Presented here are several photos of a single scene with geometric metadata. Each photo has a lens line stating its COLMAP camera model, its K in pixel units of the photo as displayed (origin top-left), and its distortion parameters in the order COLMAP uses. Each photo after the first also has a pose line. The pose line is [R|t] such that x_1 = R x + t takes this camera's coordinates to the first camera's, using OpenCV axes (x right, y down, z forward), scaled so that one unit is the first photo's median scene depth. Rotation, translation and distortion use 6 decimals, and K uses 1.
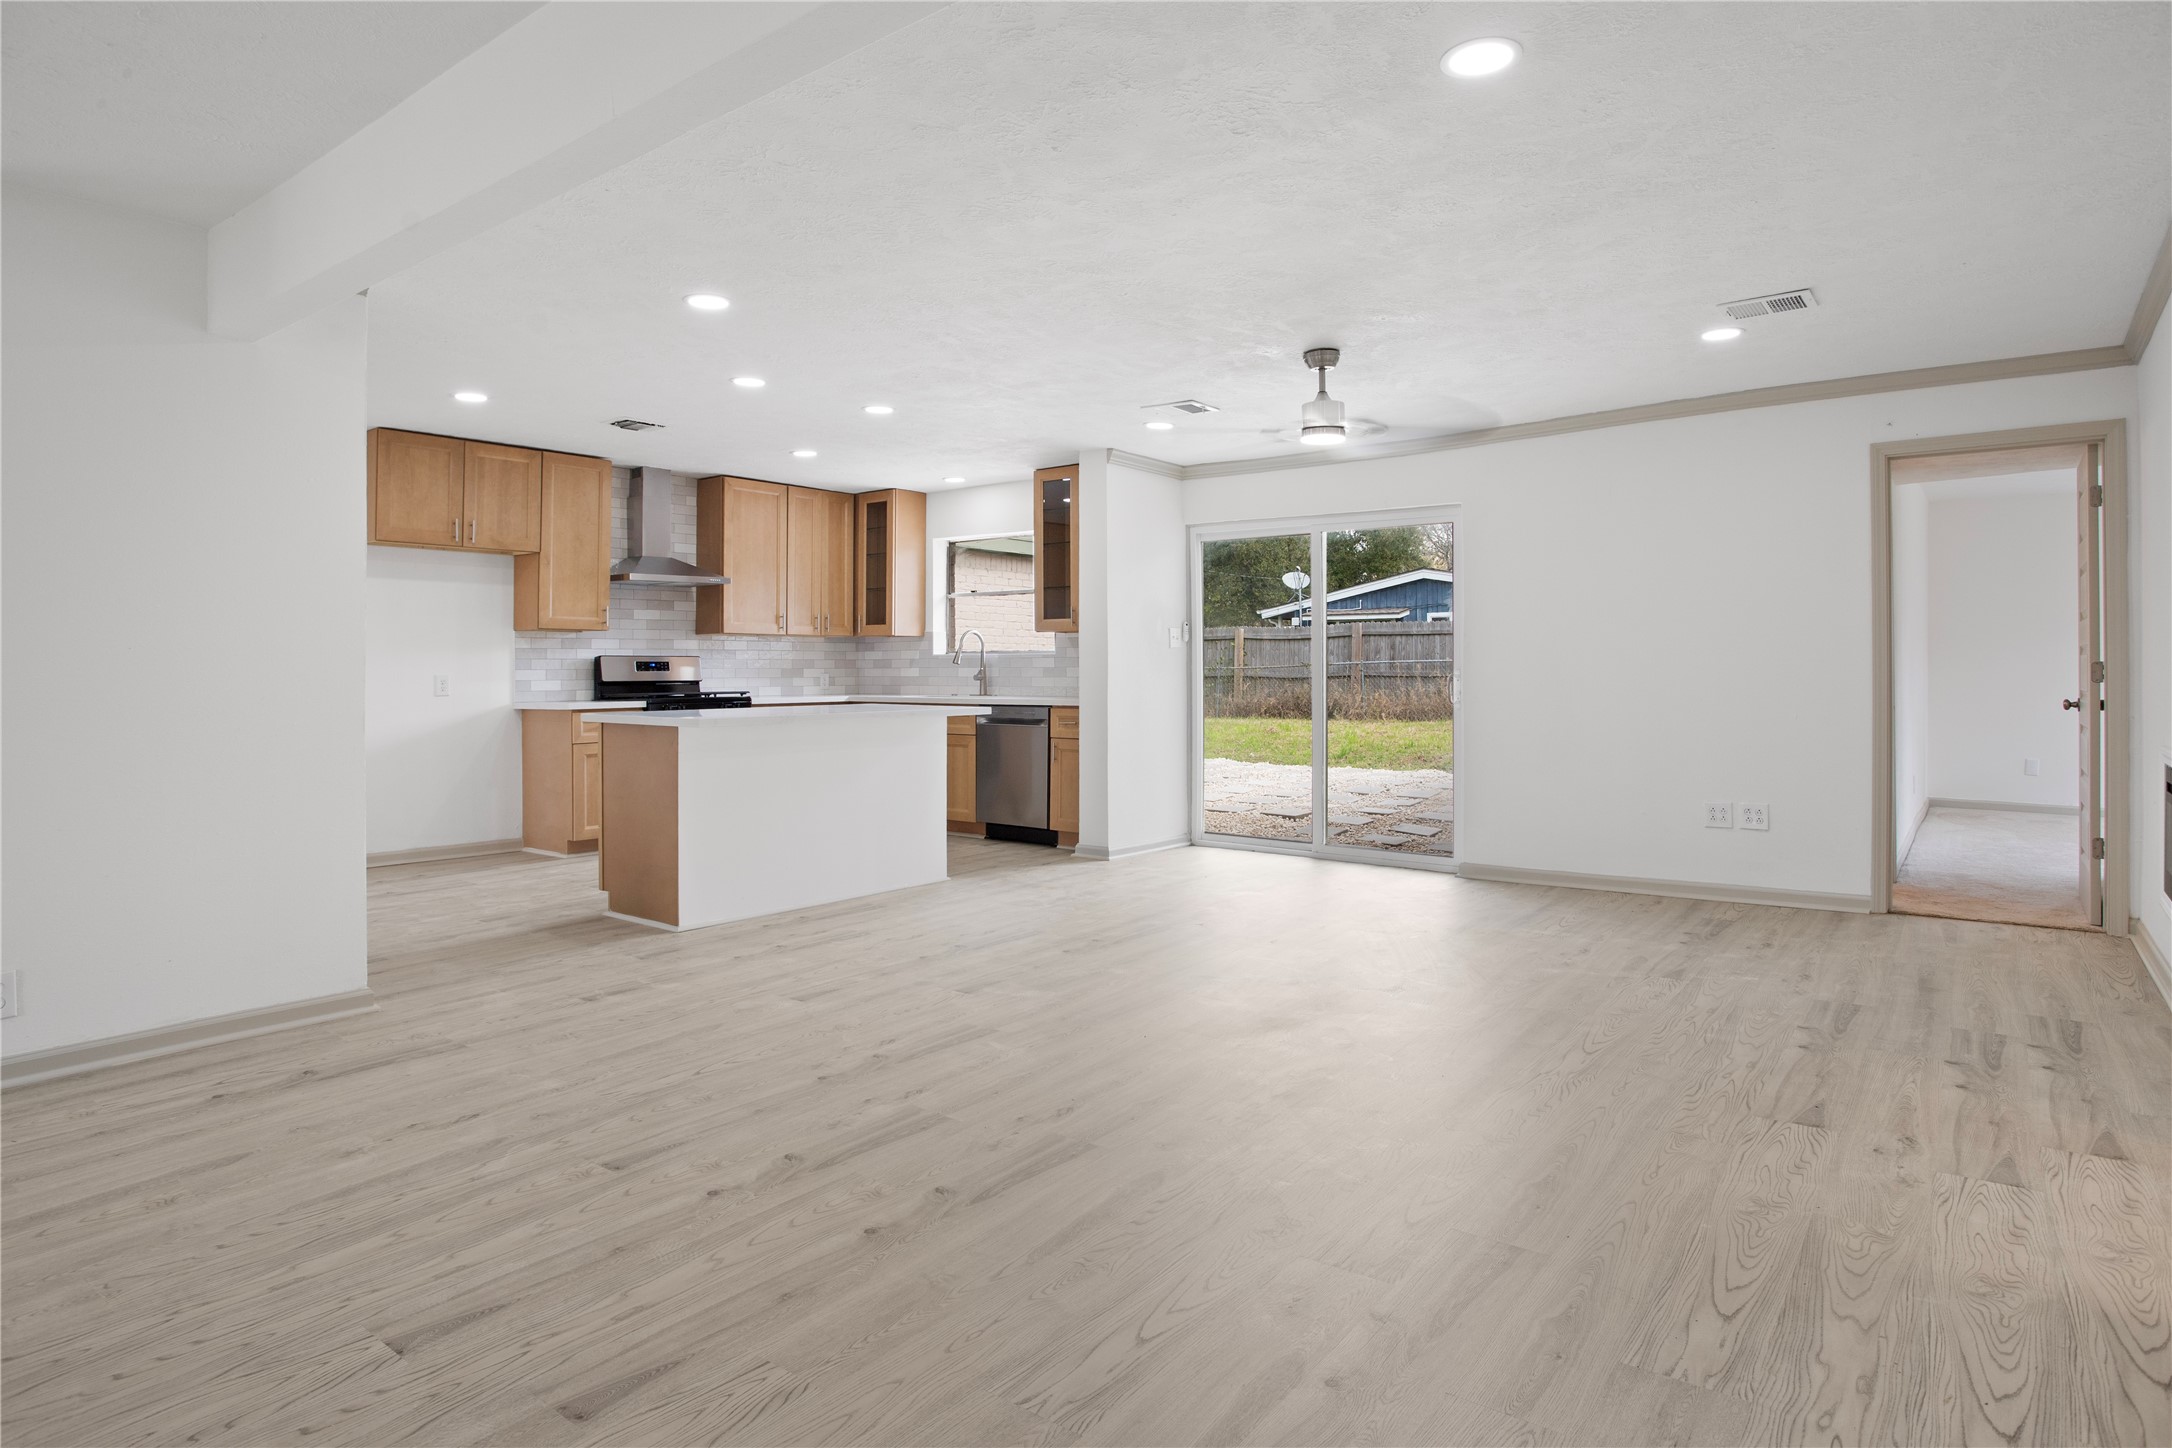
lens RADIAL K [[1227.6, 0, 1095.4], [0, 1227.6, 646.9], [0, 0, 1]] dist [-0.043862, 0.000885]
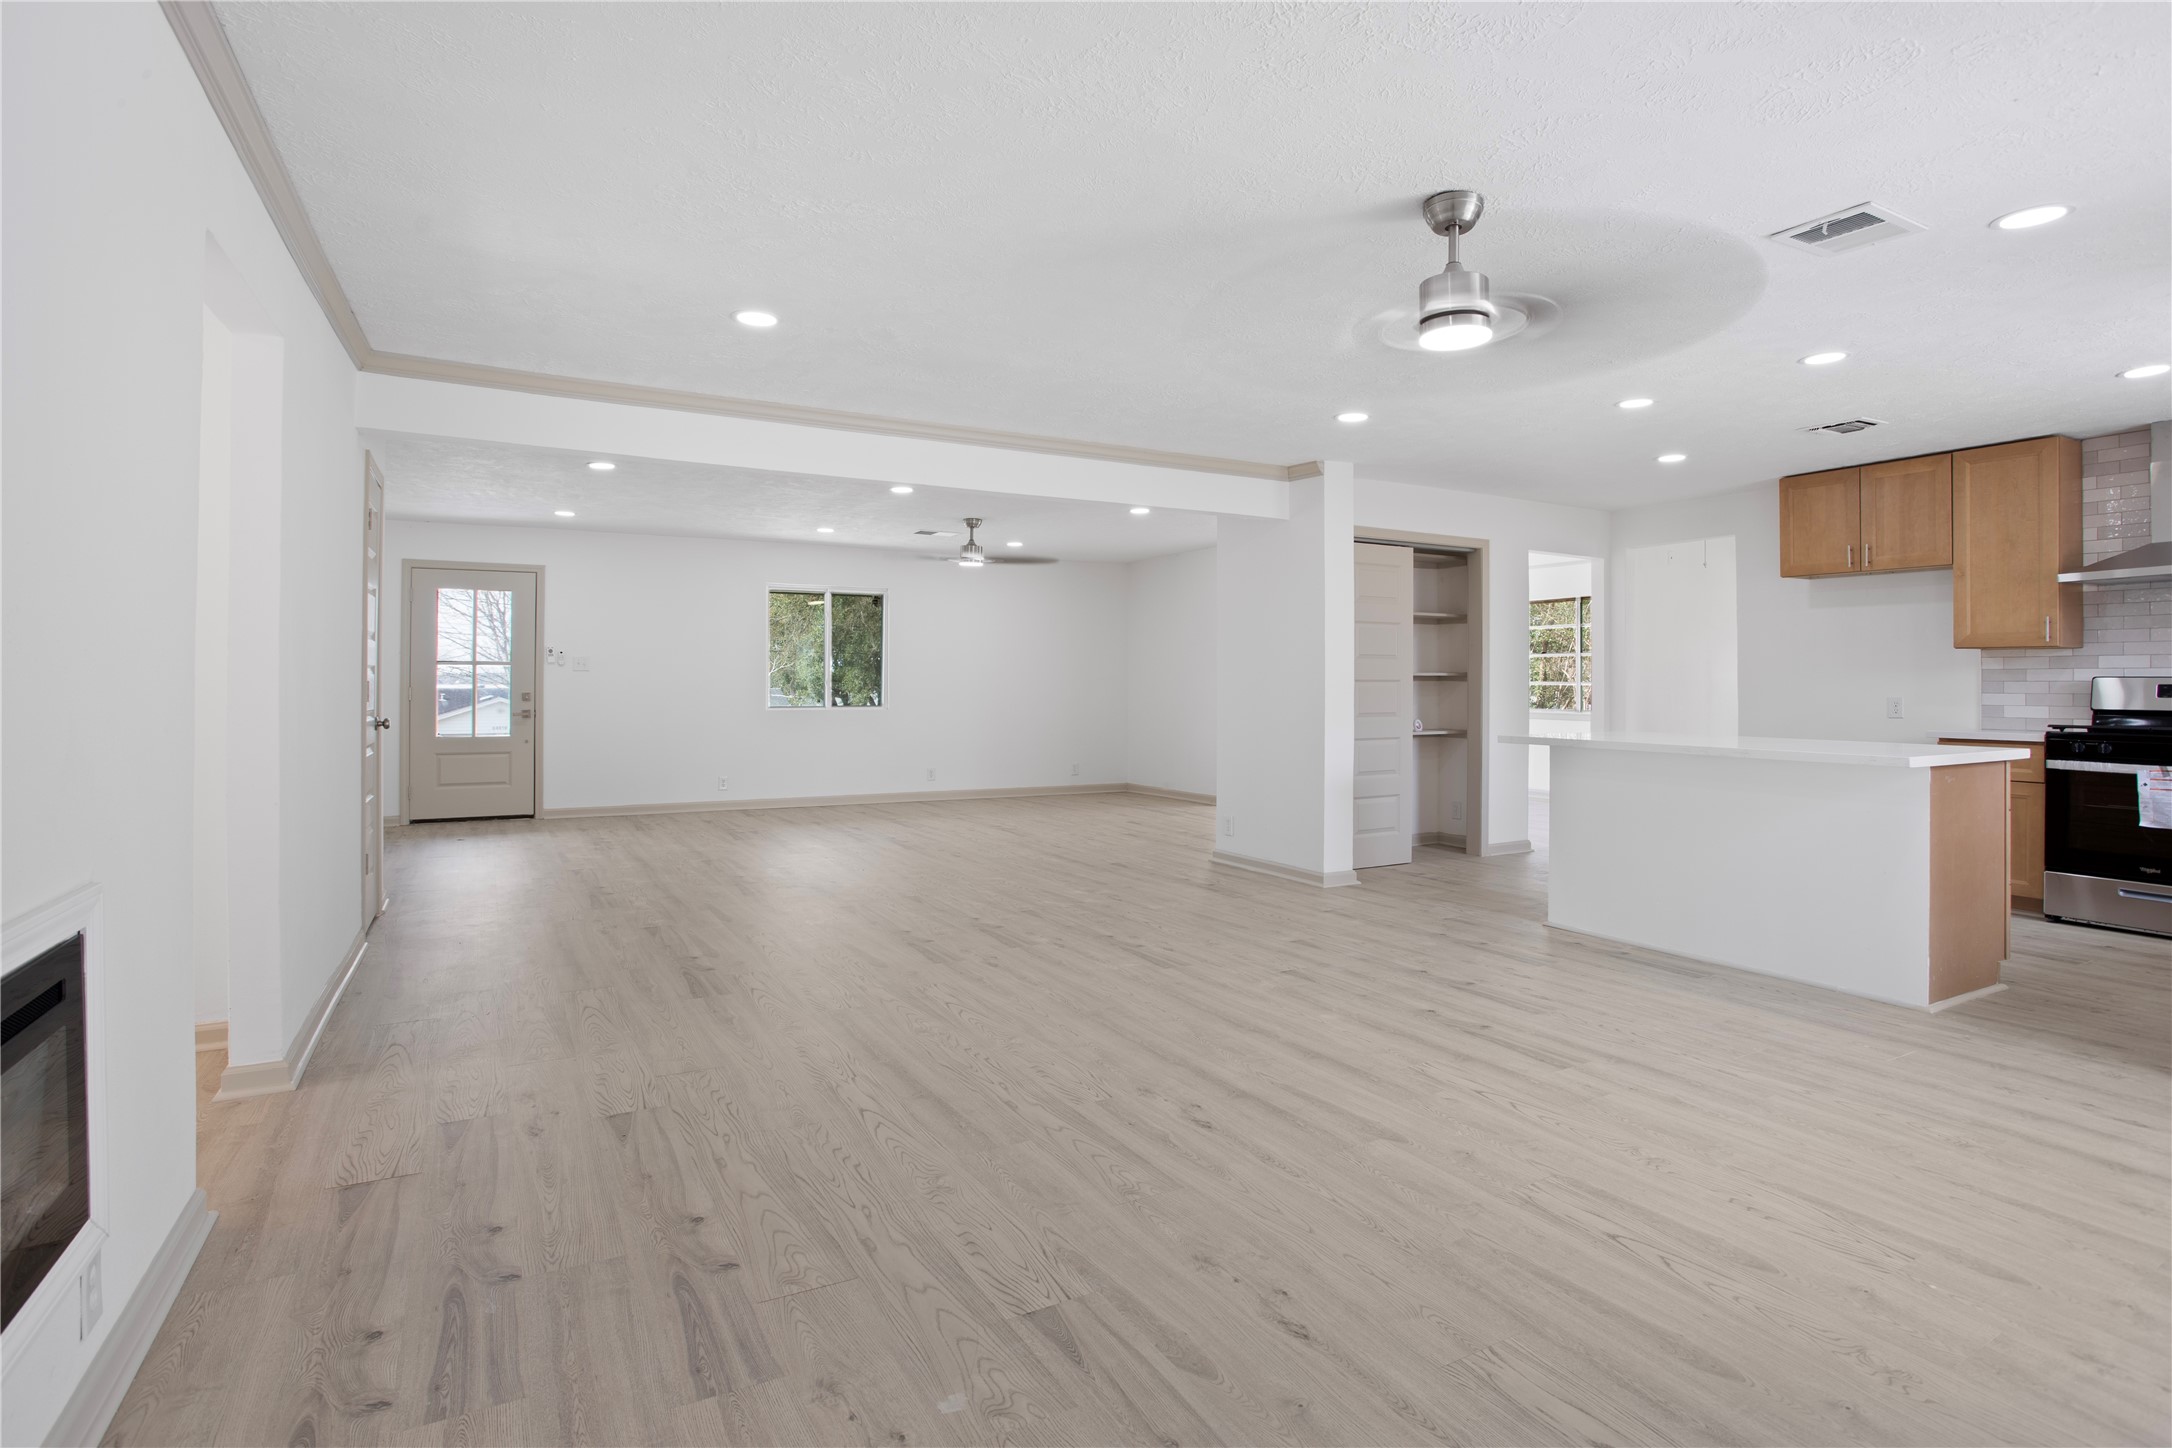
lens RADIAL K [[1069.0, 0, 1057.0], [0, 1069.0, 687.8], [0, 0, 1]] dist [-0.066227, 0.017330]
pose [[-0.422137, 0.008792, -0.906489, 0.468607], [0.014568, 0.999890, 0.002914, 0.002354], [0.906415, -0.011975, -0.422219, 0.643325]]
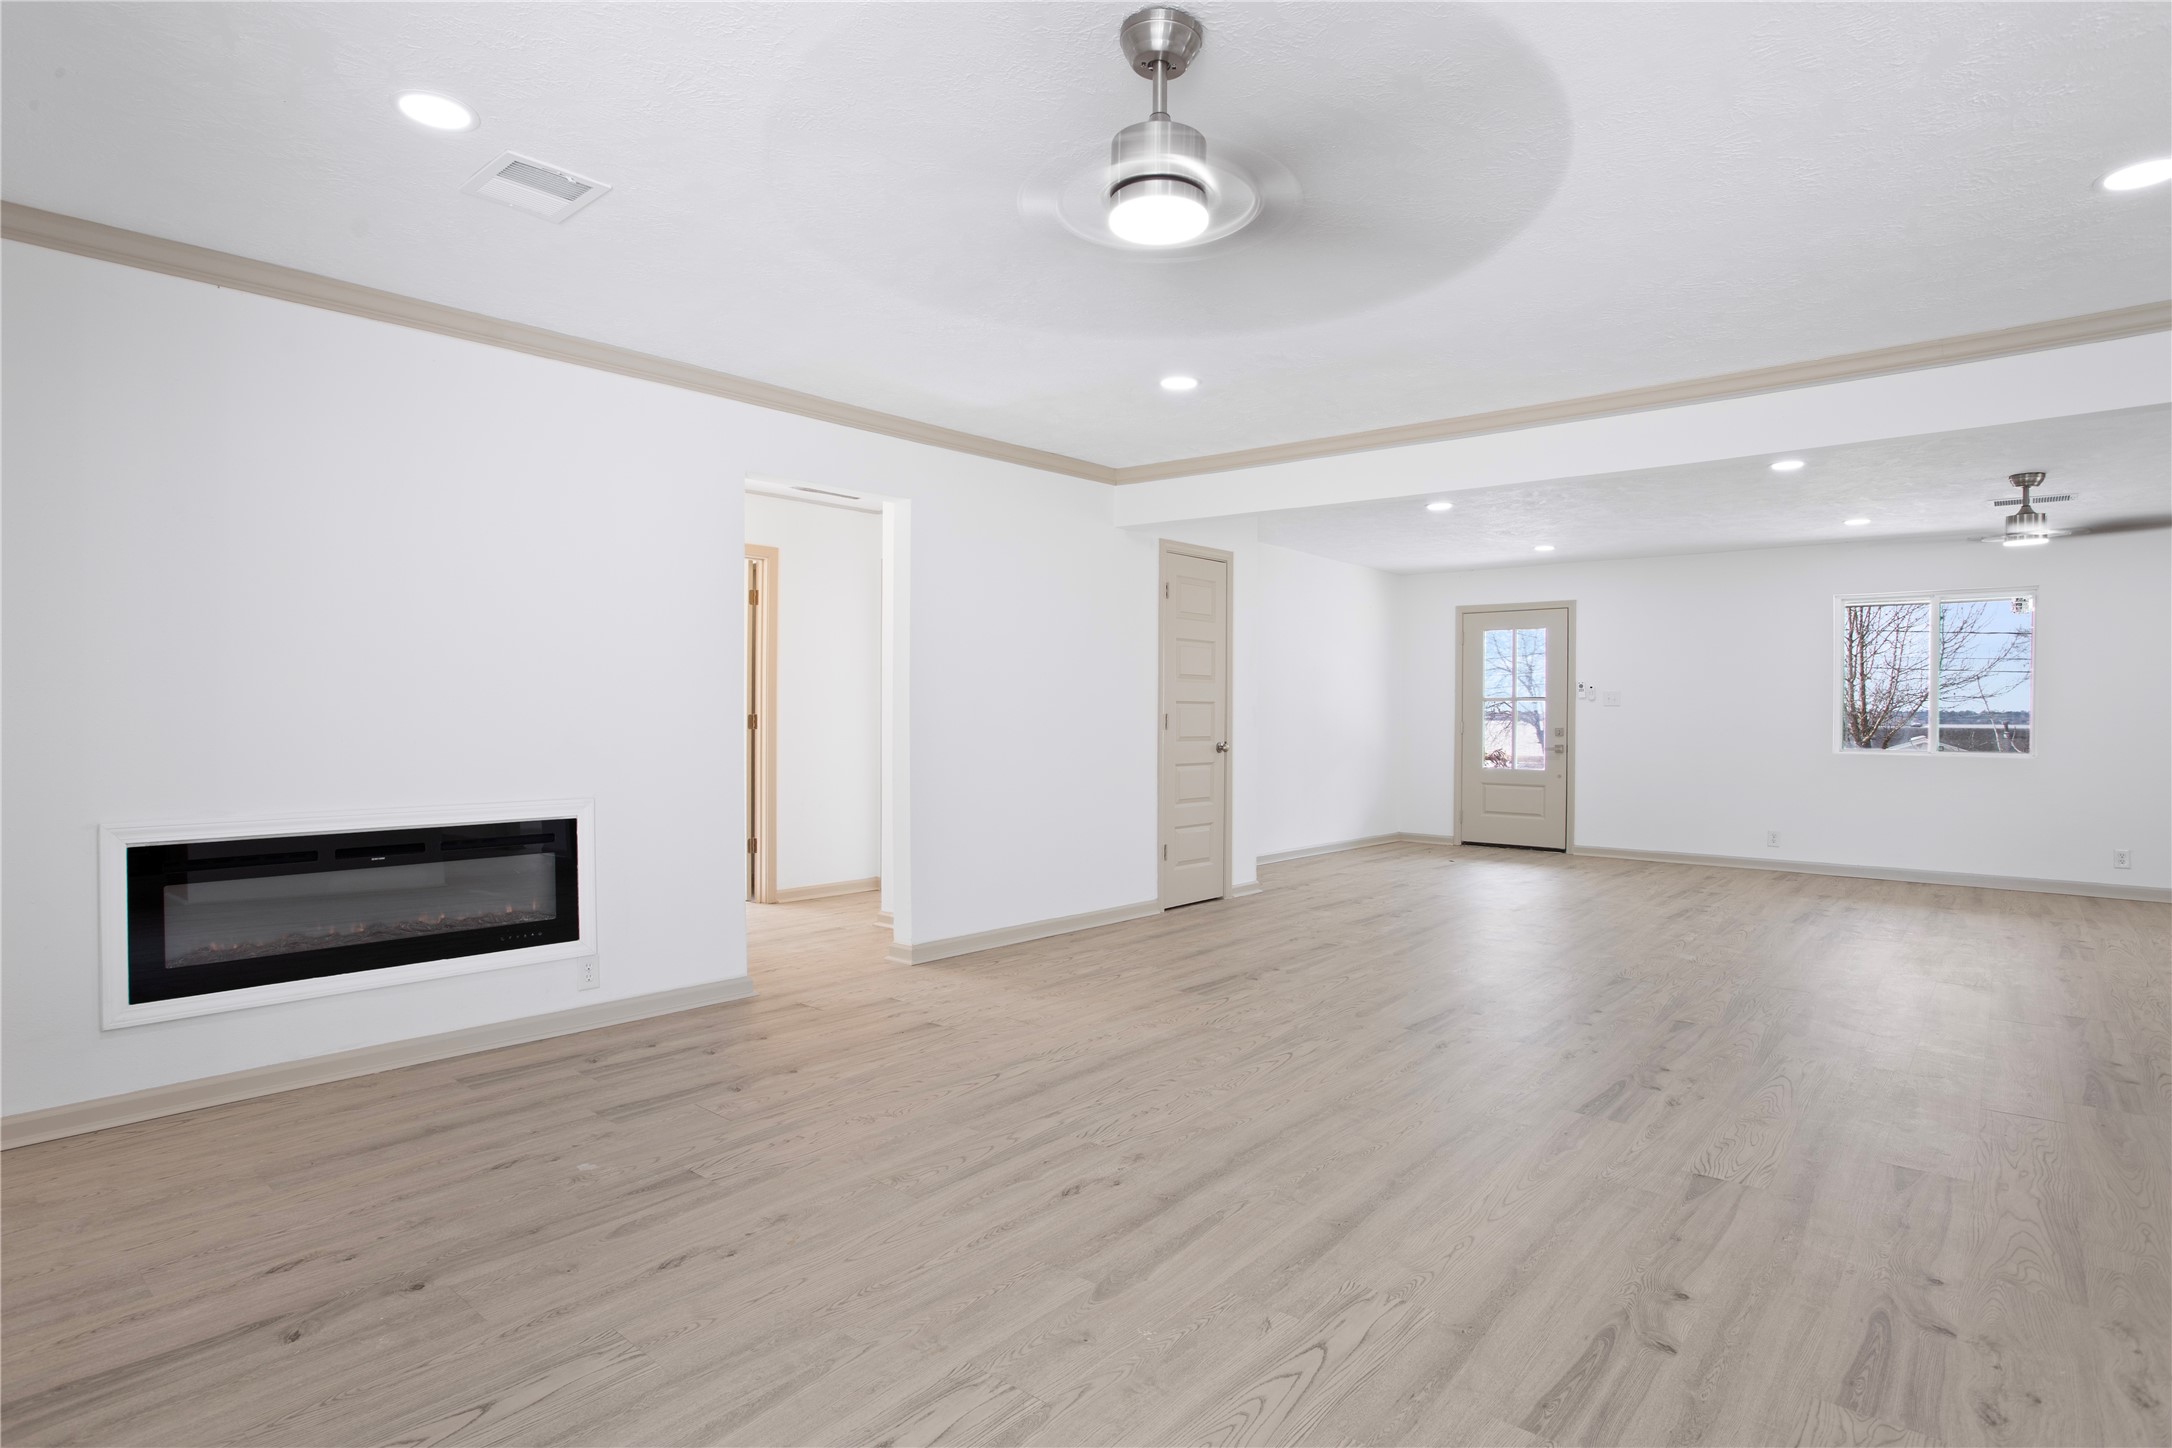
lens RADIAL K [[1117.3, 0, 1094.8], [0, 1117.3, 684.1], [0, 0, 1]] dist [-0.072538, 0.032577]
pose [[-0.998524, -0.001122, 0.054302, 0.114187], [-0.003554, 0.998994, -0.044709, 0.010502], [-0.054197, -0.044836, -0.997523, 0.870949]]
